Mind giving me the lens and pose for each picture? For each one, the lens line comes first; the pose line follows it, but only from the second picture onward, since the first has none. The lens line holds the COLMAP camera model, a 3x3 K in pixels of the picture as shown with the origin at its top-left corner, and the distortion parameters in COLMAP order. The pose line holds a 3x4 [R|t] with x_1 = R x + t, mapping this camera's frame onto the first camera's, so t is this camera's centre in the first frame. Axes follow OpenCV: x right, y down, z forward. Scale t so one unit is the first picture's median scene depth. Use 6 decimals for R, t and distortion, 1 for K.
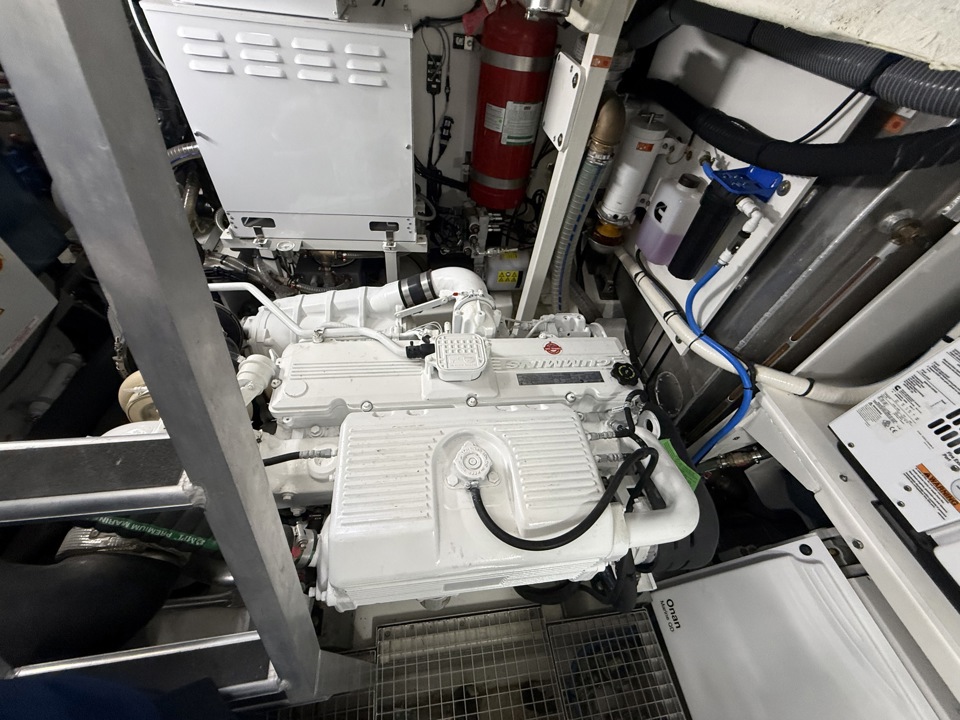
lens RADIAL K [[385.6, 0, 476.4], [0, 385.6, 357.7], [0, 0, 1]] dist [0.000126, 0.000031]
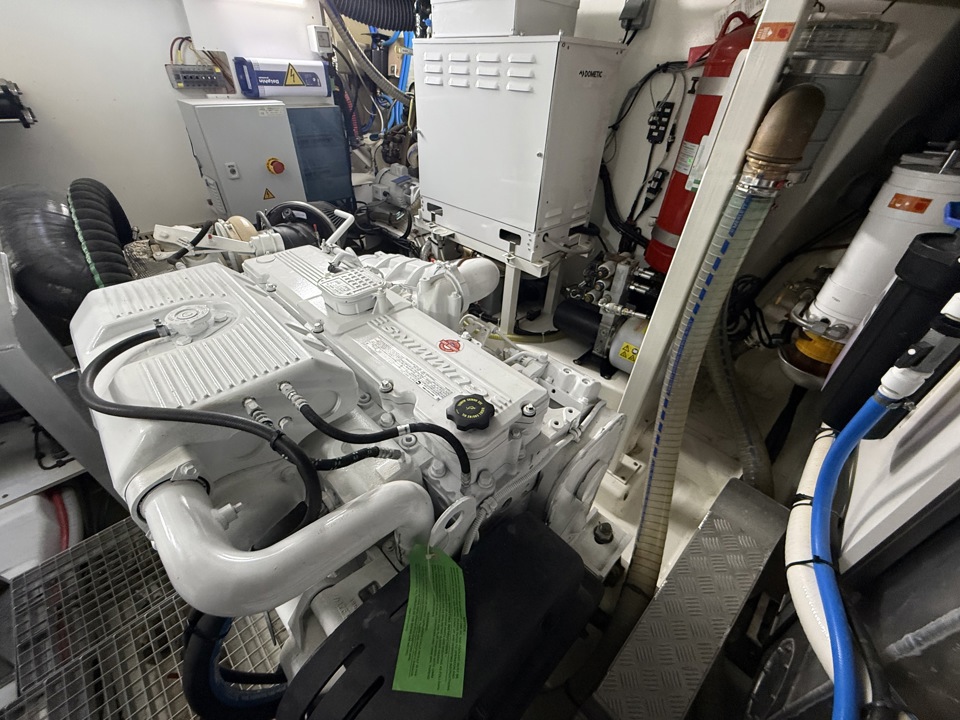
lens RADIAL K [[385.6, 0, 480.2], [0, 385.6, 356.6], [0, 0, 1]] dist [0.000126, 0.000031]
pose [[0.606031, 0.400777, -0.687098, 0.507775], [-0.575349, 0.817330, -0.030726, -0.013557], [0.549272, 0.413943, 0.725915, 0.358107]]
